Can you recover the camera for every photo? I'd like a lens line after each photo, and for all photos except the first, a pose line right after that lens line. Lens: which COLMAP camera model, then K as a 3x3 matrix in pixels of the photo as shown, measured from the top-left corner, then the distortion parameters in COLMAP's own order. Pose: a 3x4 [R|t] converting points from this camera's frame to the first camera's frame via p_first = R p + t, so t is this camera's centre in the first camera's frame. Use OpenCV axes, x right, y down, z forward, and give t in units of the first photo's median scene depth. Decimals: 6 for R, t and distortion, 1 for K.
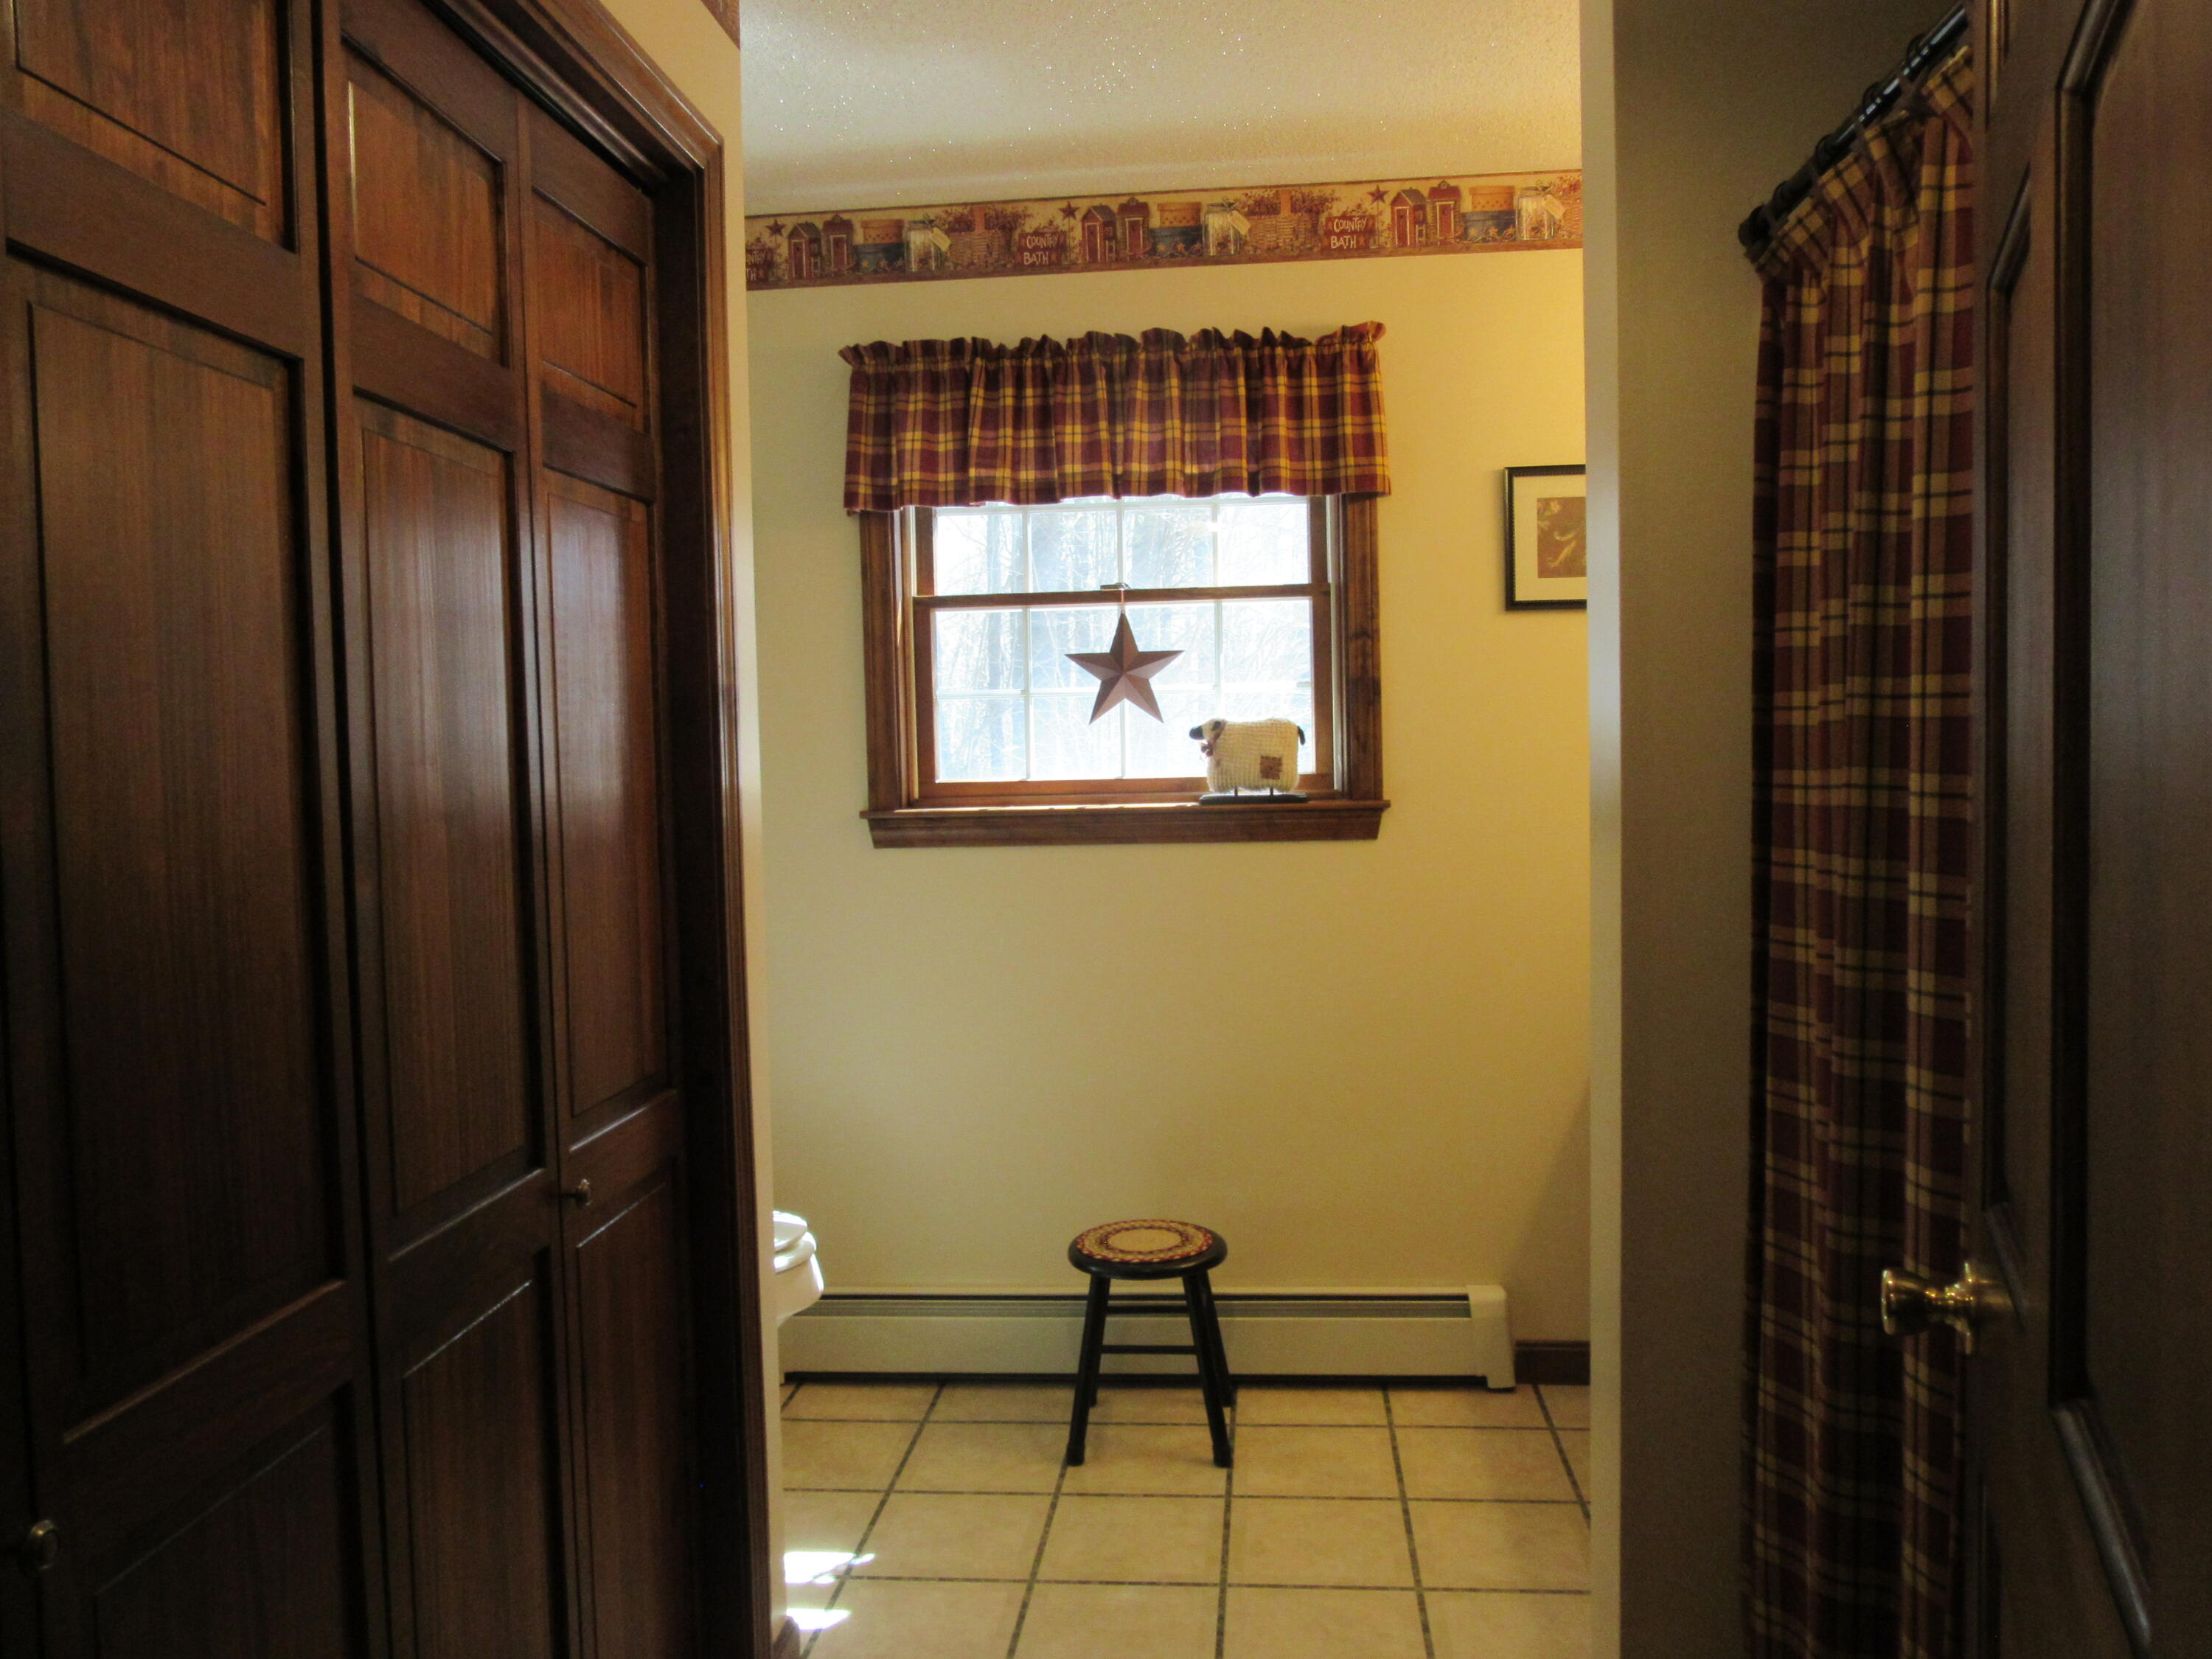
lens RADIAL K [[1662.8, 0, 1107.4], [0, 1662.8, 829.9], [0, 0, 1]] dist [-0.029739, 0.025362]
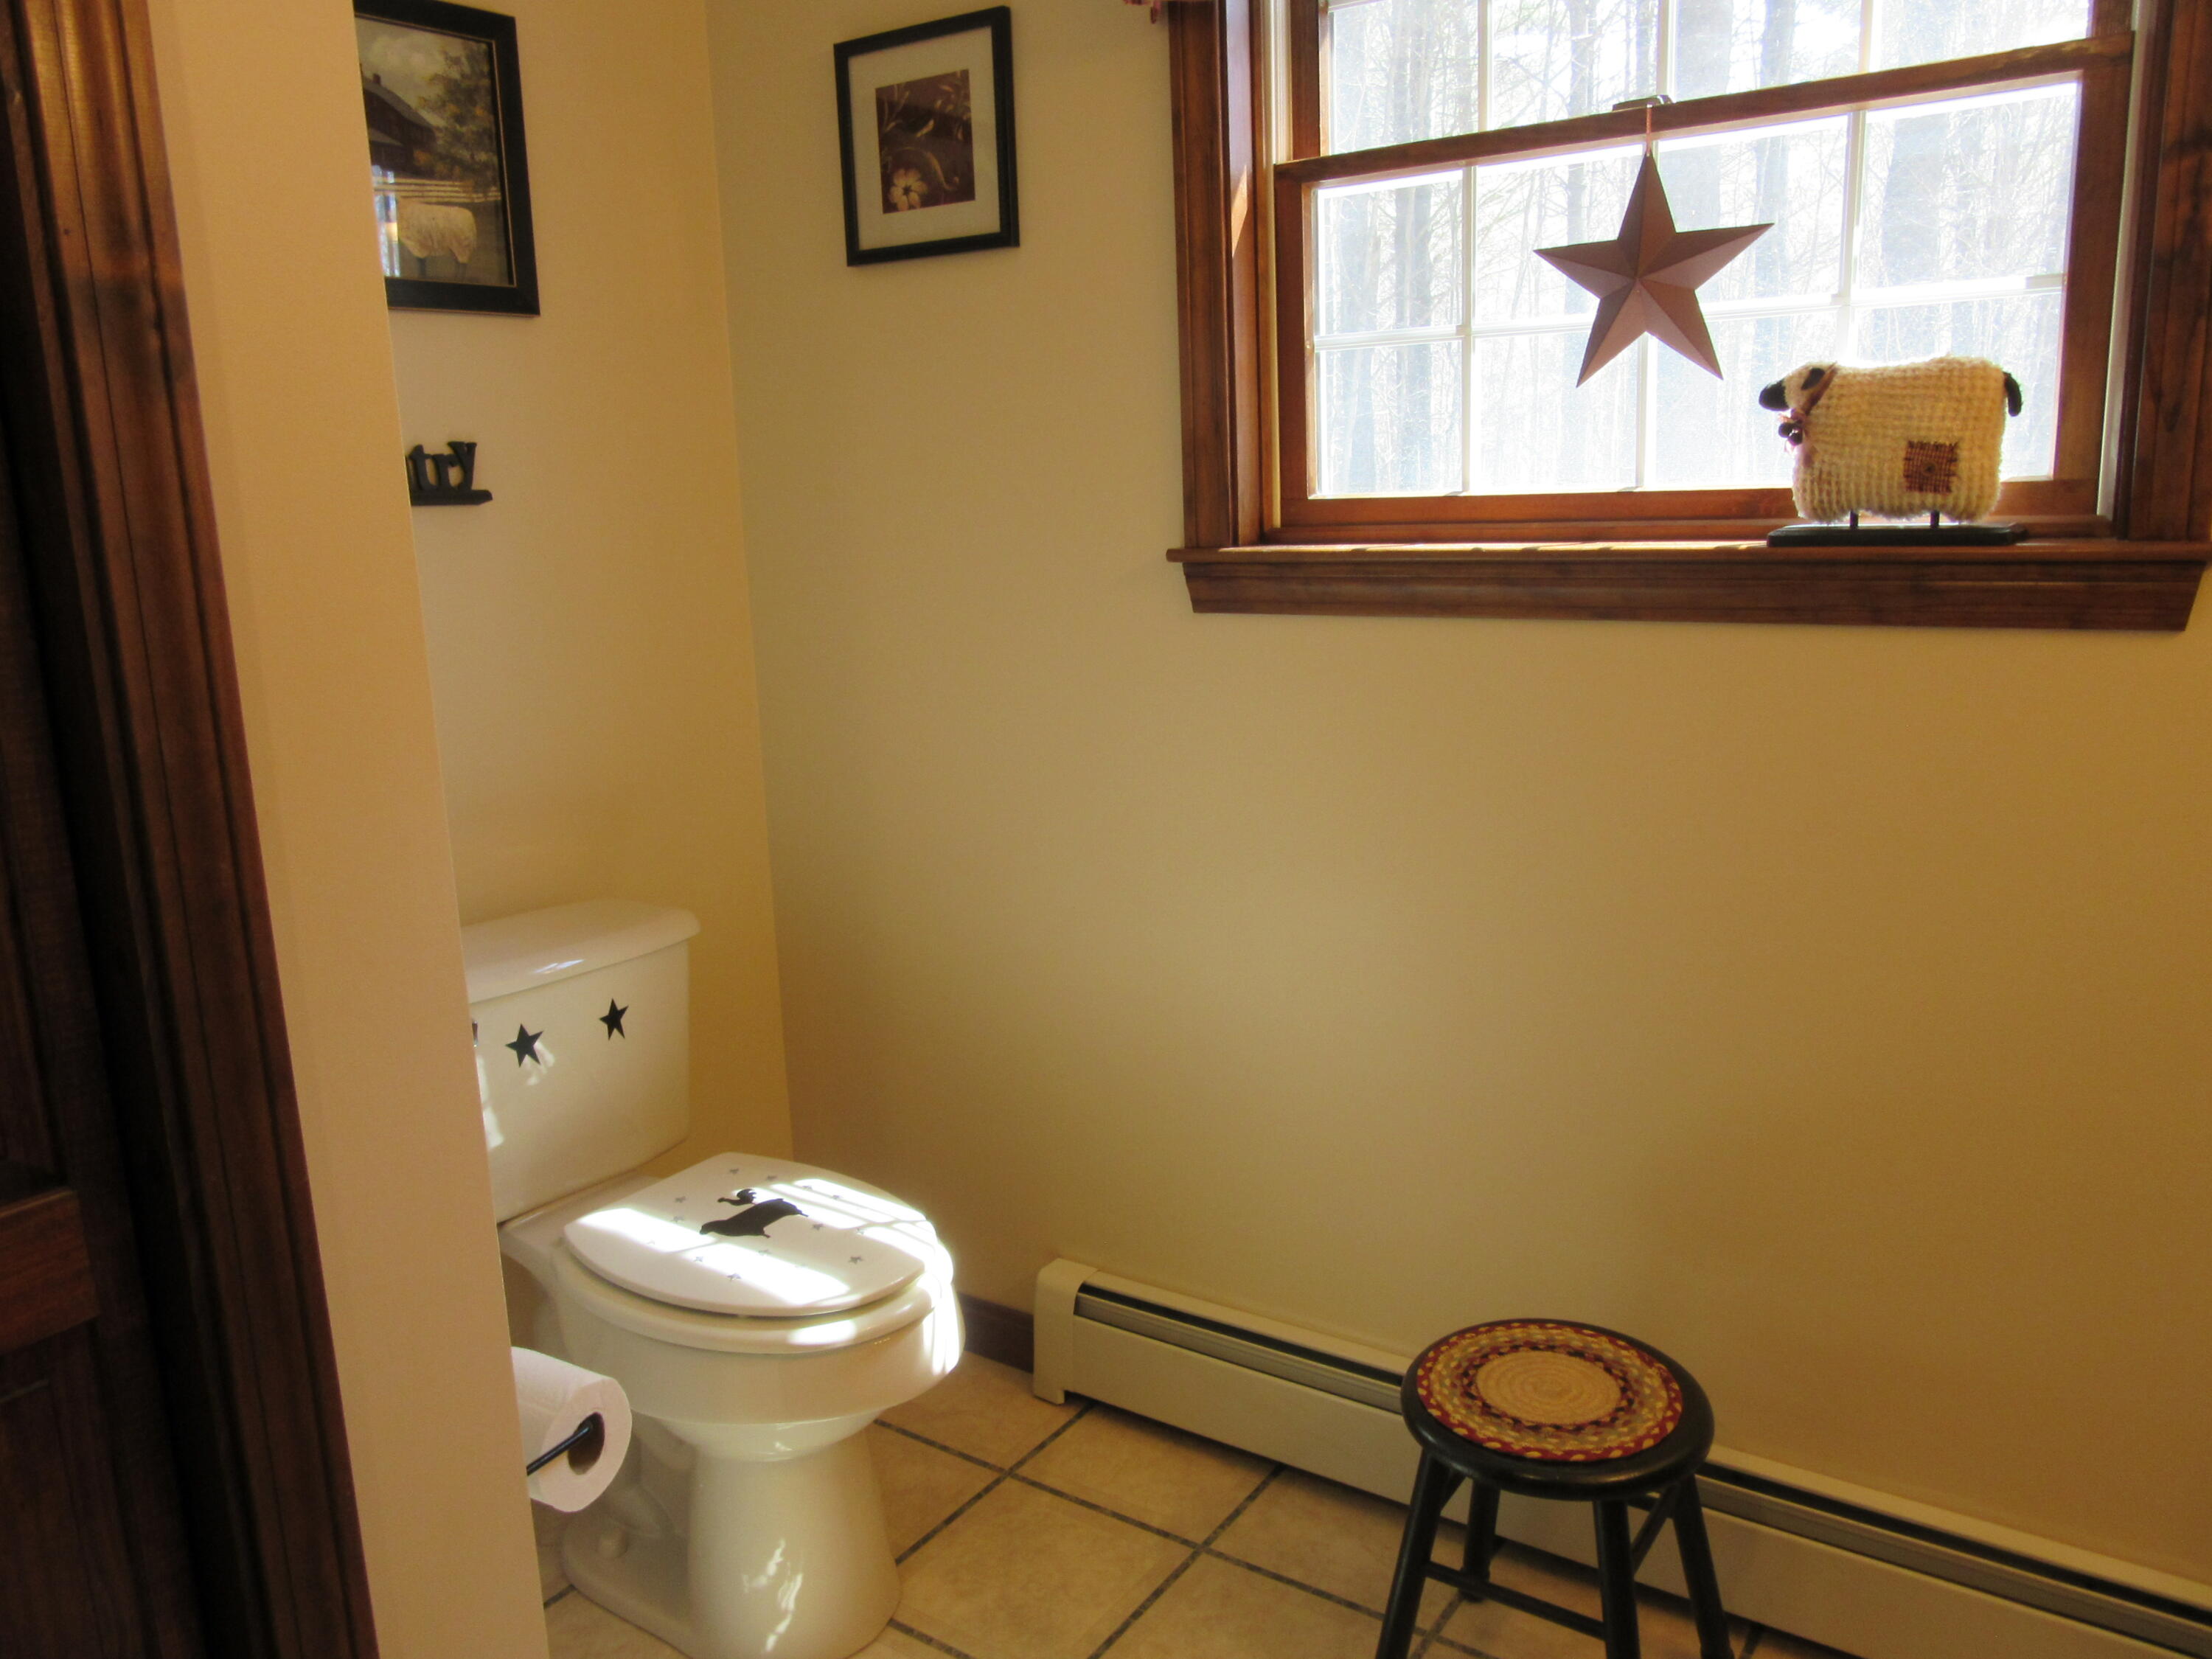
lens RADIAL K [[1662.8, 0, 1104.5], [0, 1662.8, 839.2], [0, 0, 1]] dist [-0.029739, 0.025362]
pose [[0.879421, 0.092259, -0.467020, 0.117460], [-0.006622, 0.983316, 0.181783, -0.017236], [0.475999, -0.156771, 0.865360, 0.461359]]
